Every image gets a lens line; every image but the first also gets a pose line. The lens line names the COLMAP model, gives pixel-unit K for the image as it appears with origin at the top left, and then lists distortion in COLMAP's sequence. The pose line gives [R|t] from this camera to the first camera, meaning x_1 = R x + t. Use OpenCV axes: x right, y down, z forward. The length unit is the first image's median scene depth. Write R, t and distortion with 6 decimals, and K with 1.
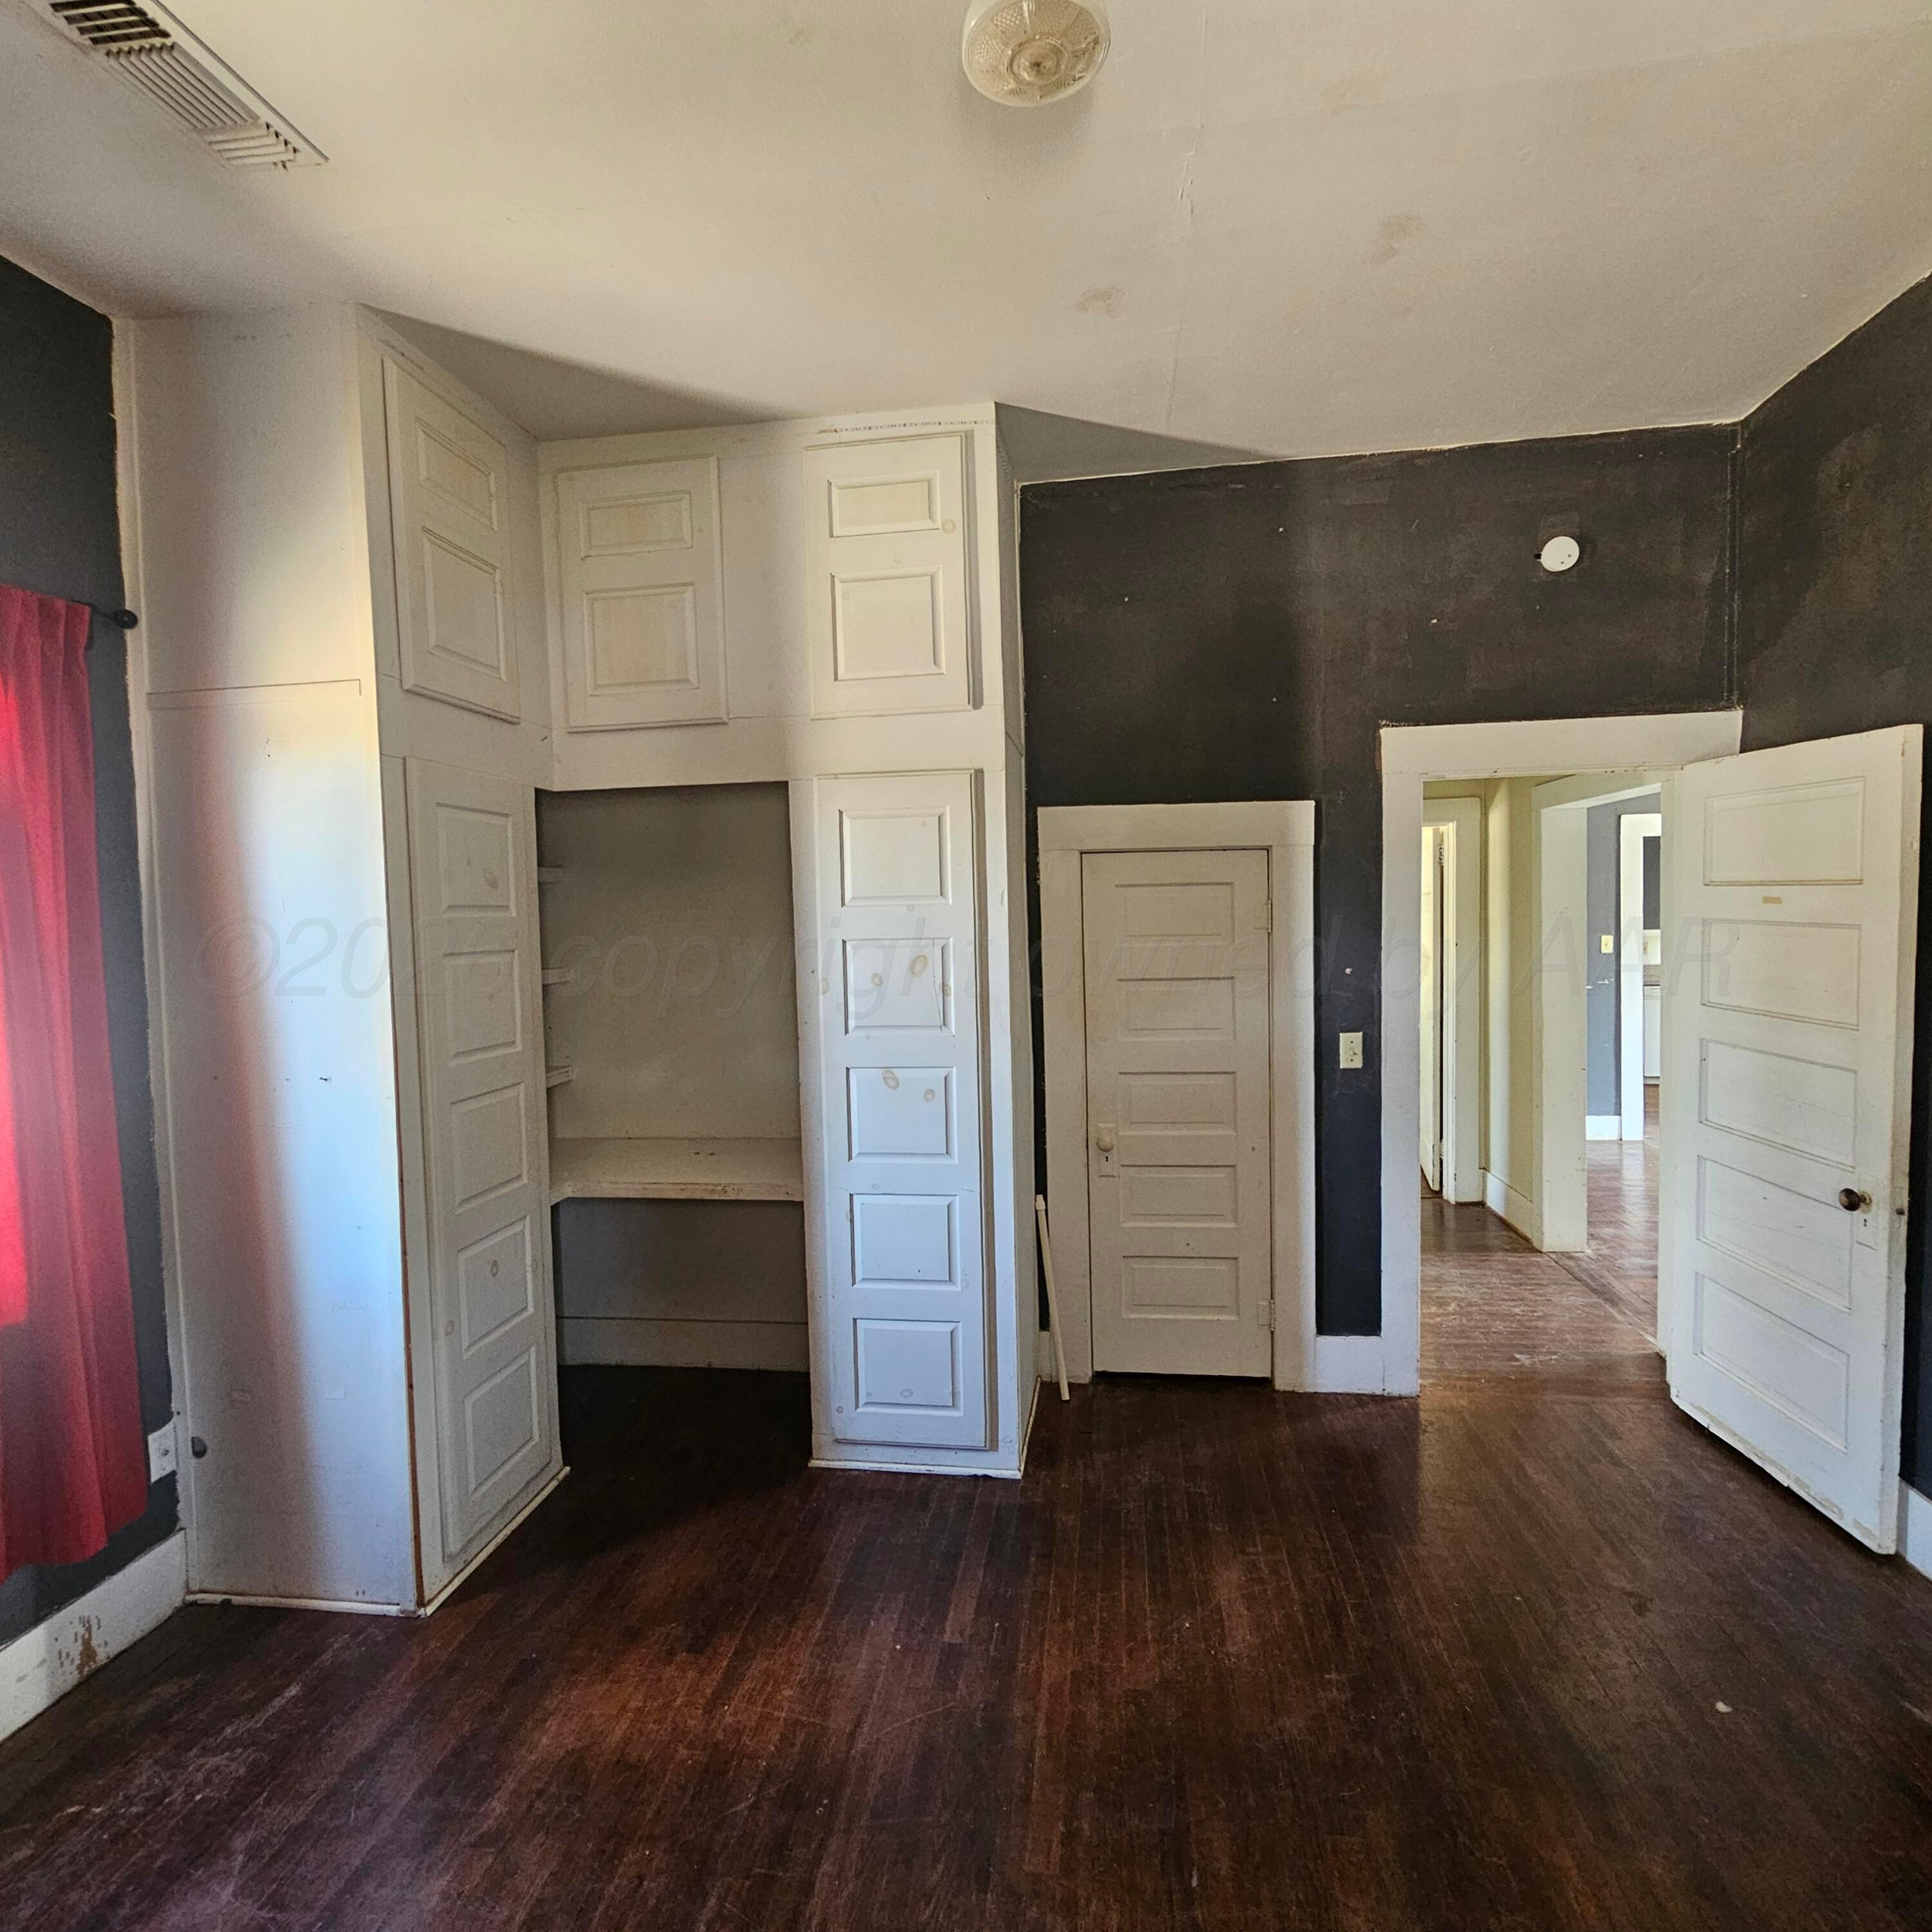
lens RADIAL K [[1062.5, 0, 969.9], [0, 1062.5, 959.5], [0, 0, 1]] dist [-0.004443, 0.001824]
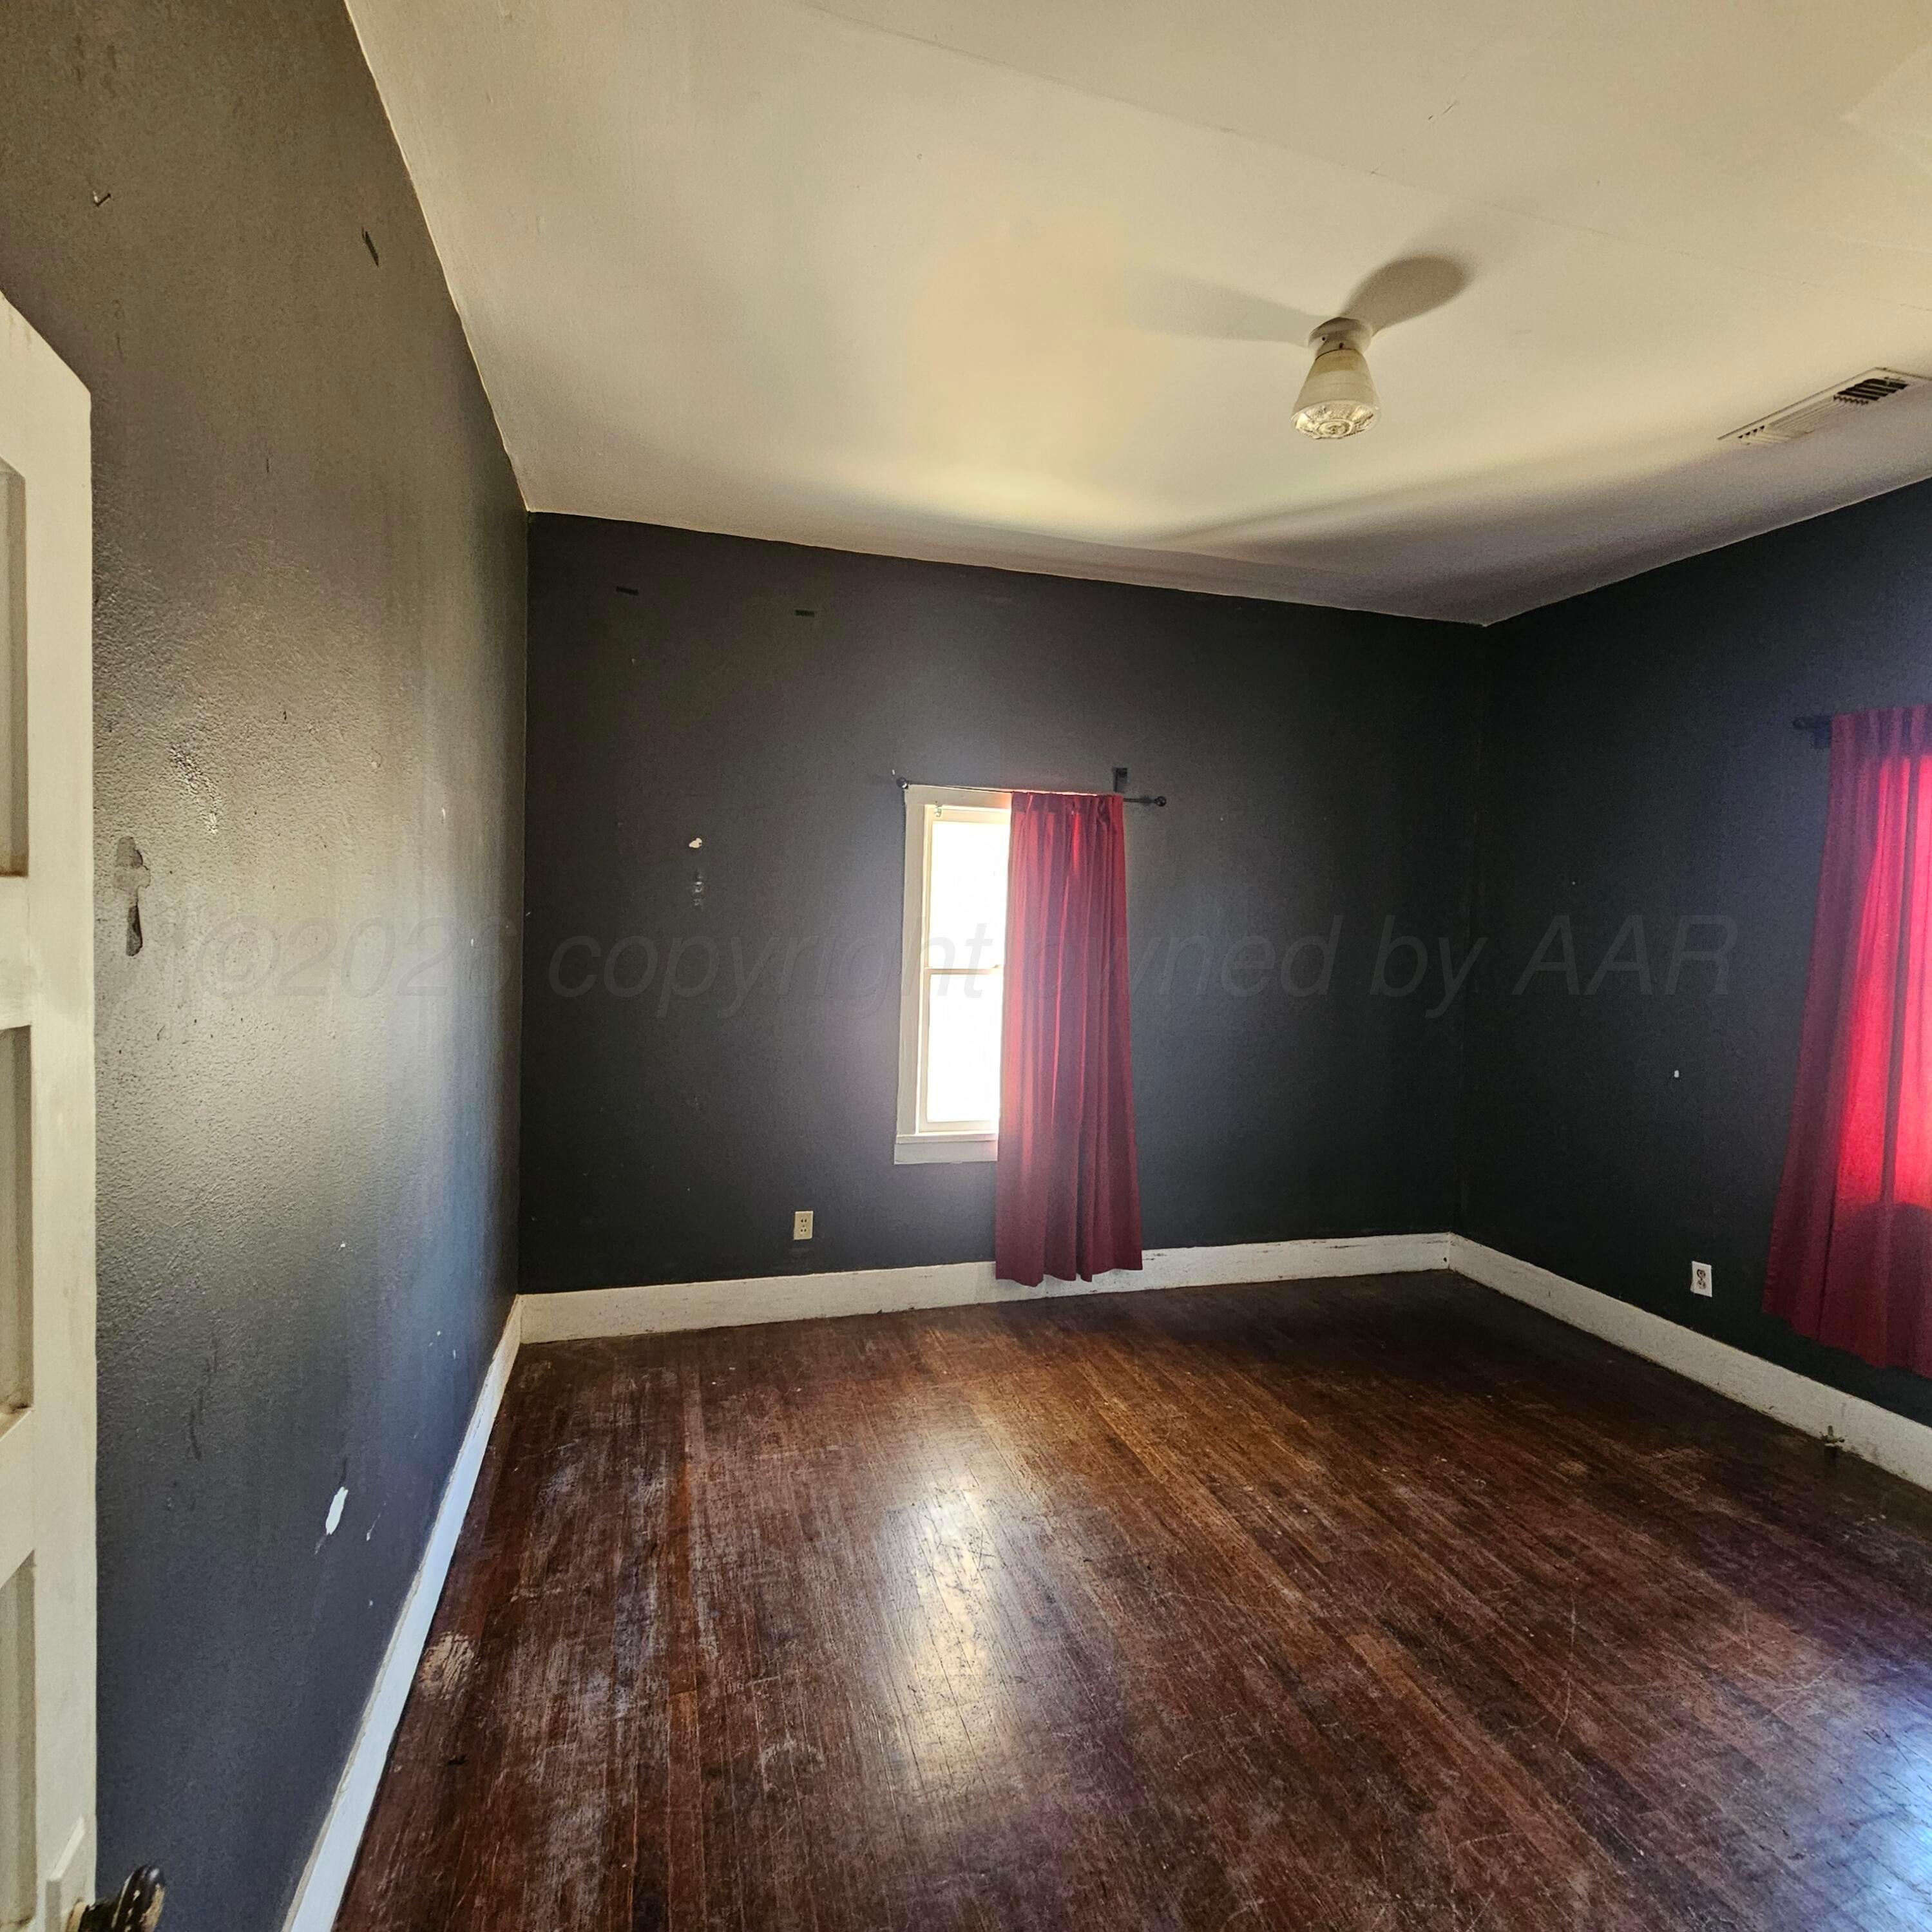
lens RADIAL K [[1062.5, 0, 973.4], [0, 1062.5, 967.4], [0, 0, 1]] dist [-0.004443, 0.001824]
pose [[-0.914373, 0.017364, -0.404499, 0.698990], [-0.028565, 0.993823, 0.107235, -0.081235], [0.403863, 0.109607, -0.908230, 1.291650]]
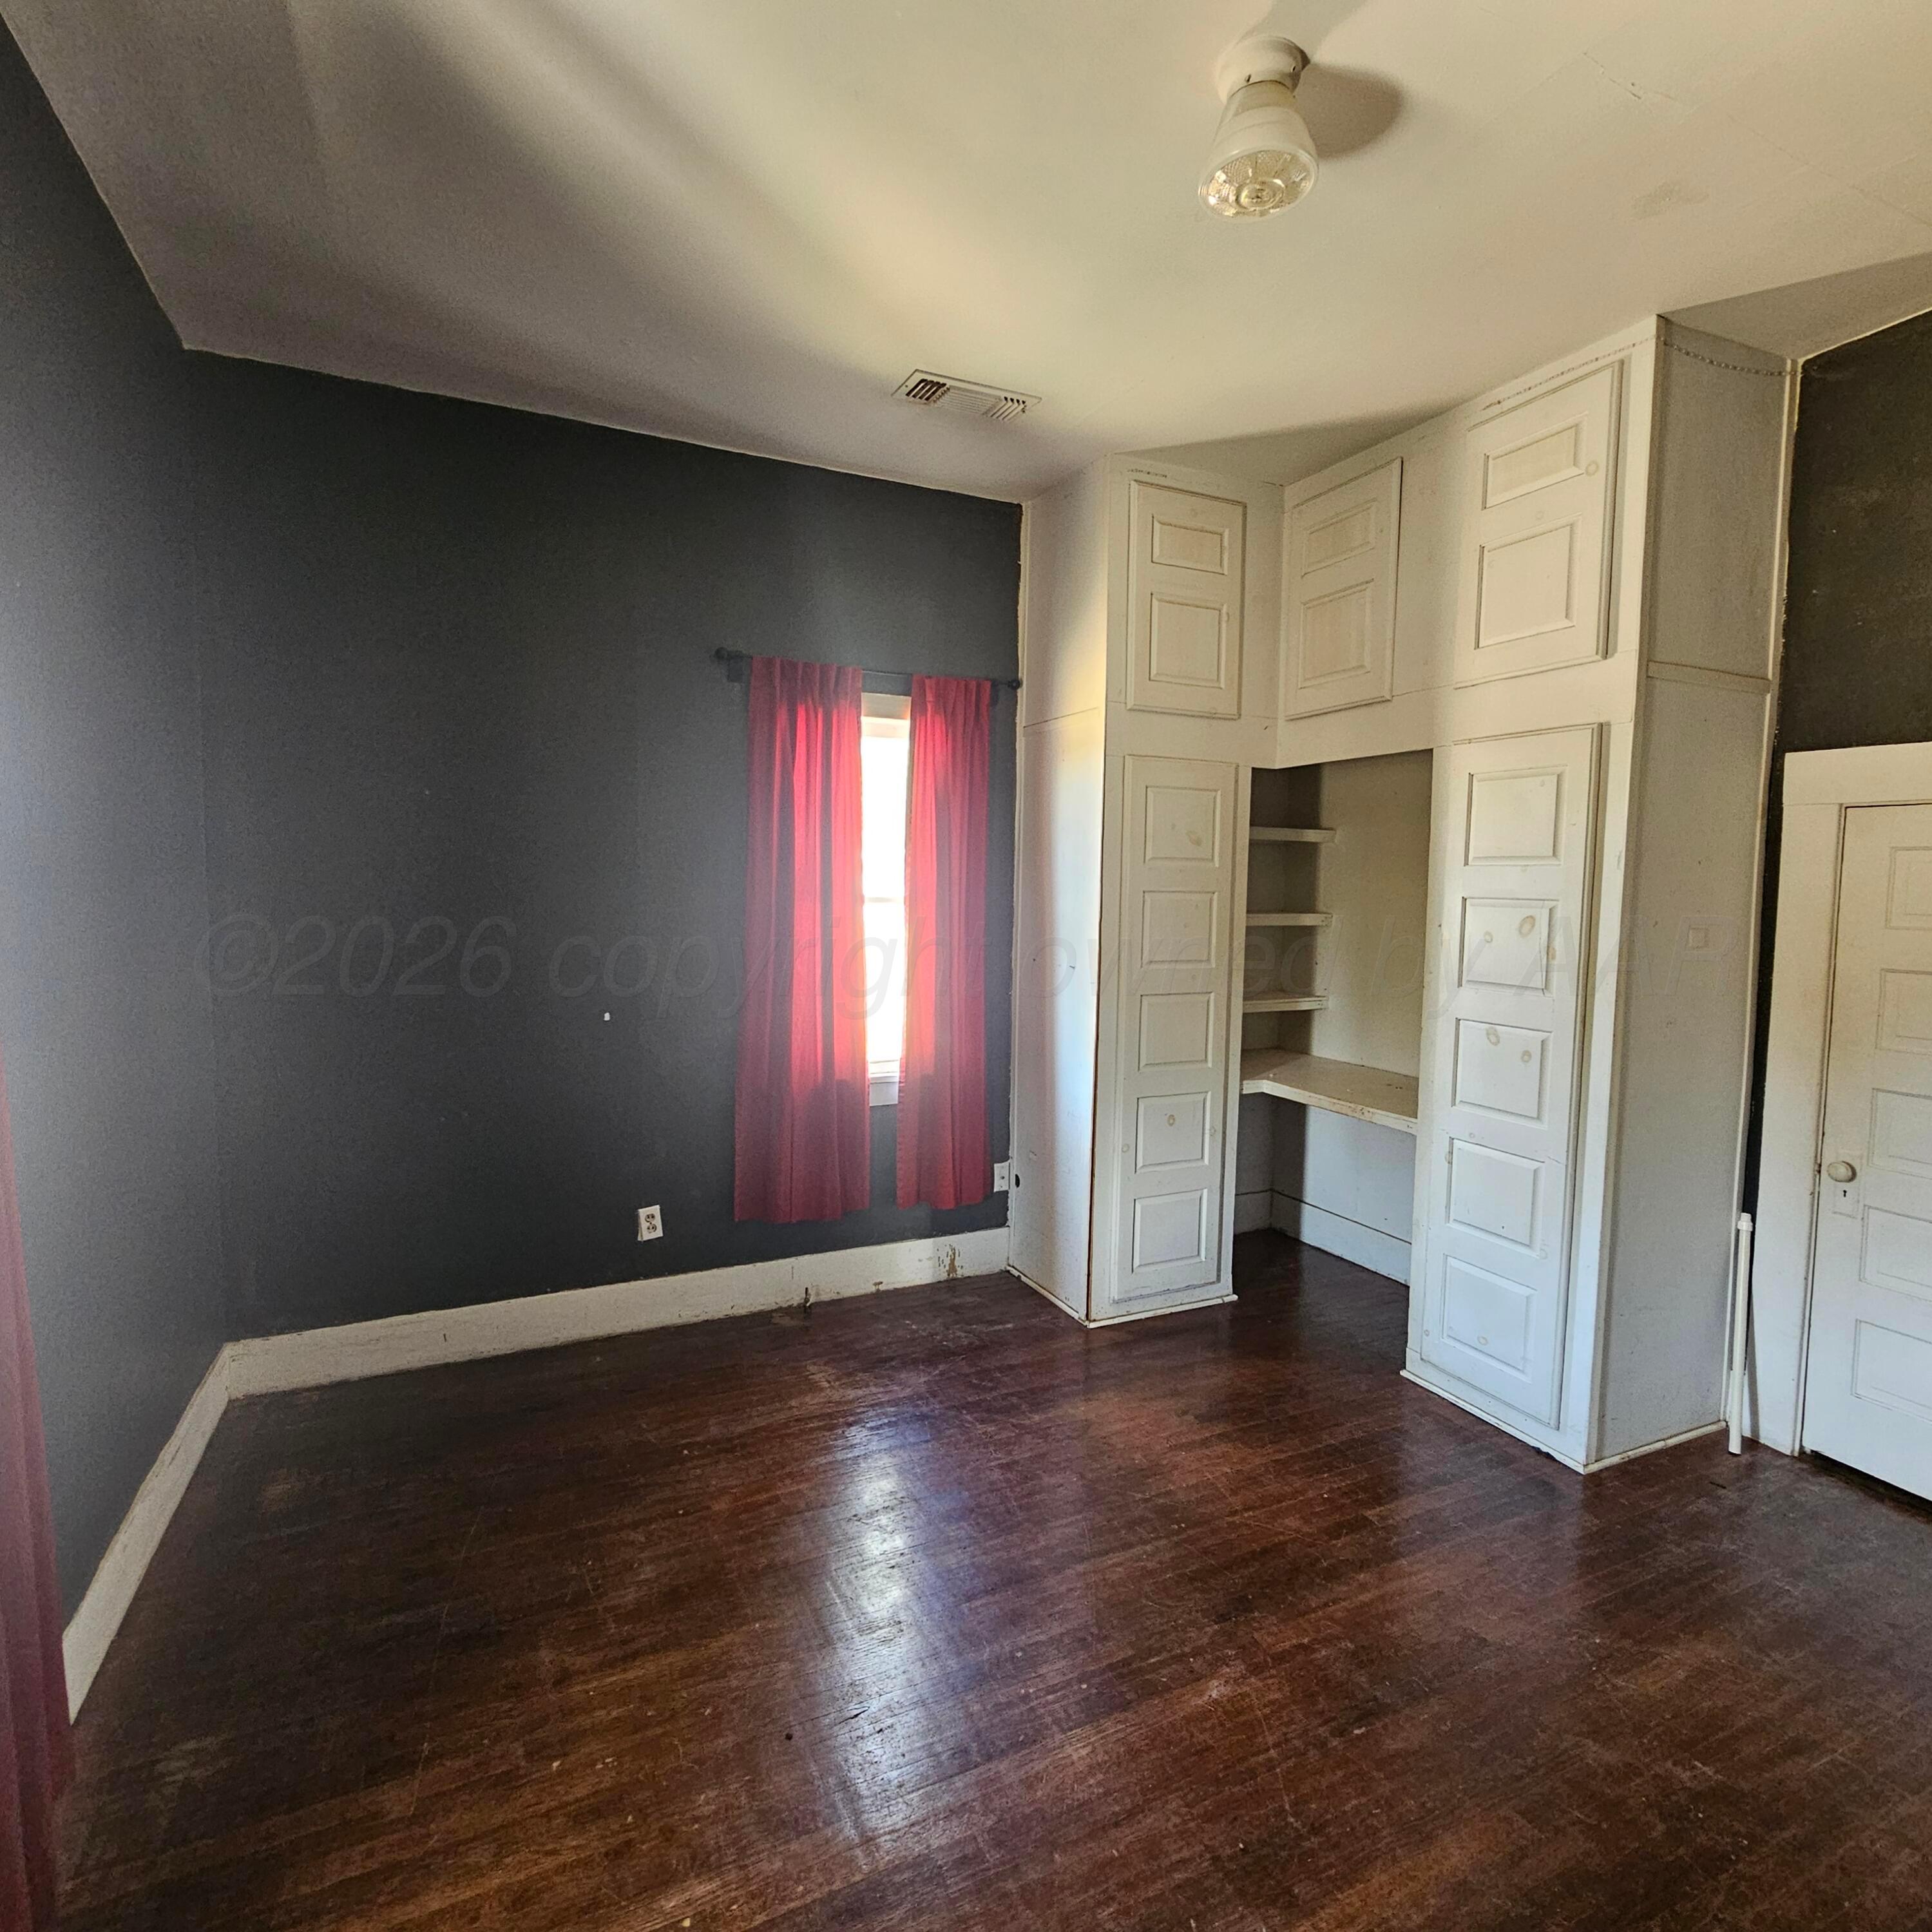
lens RADIAL K [[1062.5, 0, 964.2], [0, 1062.5, 958.8], [0, 0, 1]] dist [-0.004443, 0.001824]
pose [[0.541976, 0.094530, -0.835061, 0.556126], [-0.066201, 0.995368, 0.069710, 0.002006], [0.837782, 0.017501, 0.545724, 0.014117]]
